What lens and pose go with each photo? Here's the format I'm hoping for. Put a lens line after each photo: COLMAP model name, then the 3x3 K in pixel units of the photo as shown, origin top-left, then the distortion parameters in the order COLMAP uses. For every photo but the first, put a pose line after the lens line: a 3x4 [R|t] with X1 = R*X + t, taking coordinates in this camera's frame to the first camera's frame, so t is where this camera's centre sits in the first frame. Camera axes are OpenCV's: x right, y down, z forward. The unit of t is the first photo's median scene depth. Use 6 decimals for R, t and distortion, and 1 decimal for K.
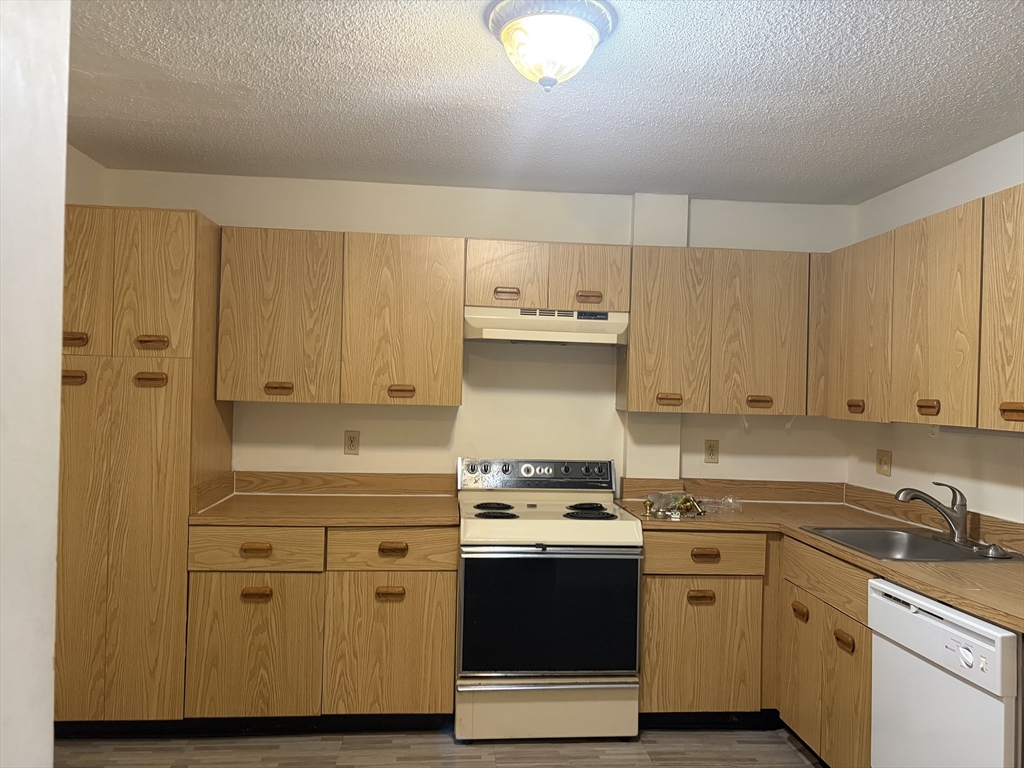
lens RADIAL K [[772.8, 0, 507.1], [0, 772.8, 388.2], [0, 0, 1]] dist [0.046389, -0.050473]
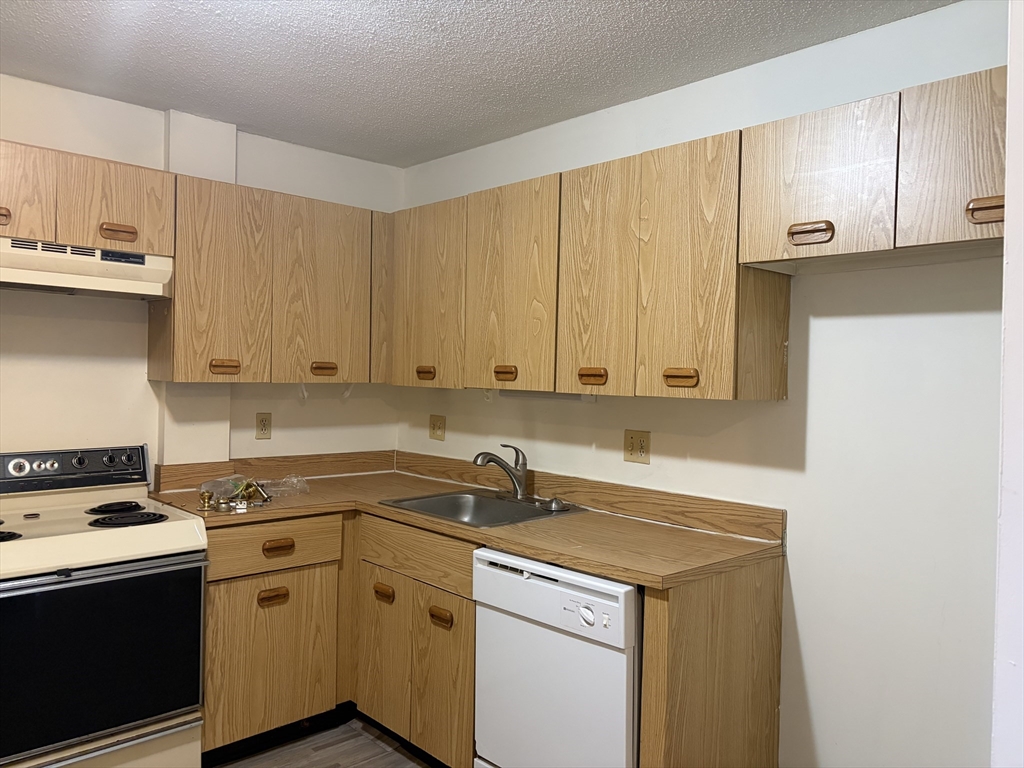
lens RADIAL K [[772.8, 0, 515.7], [0, 772.8, 379.6], [0, 0, 1]] dist [0.046389, -0.050473]
pose [[0.781500, -0.017022, 0.623673, -0.073158], [-0.003388, 0.999497, 0.031525, 0.000850], [-0.623897, -0.026749, 0.781049, 0.167948]]
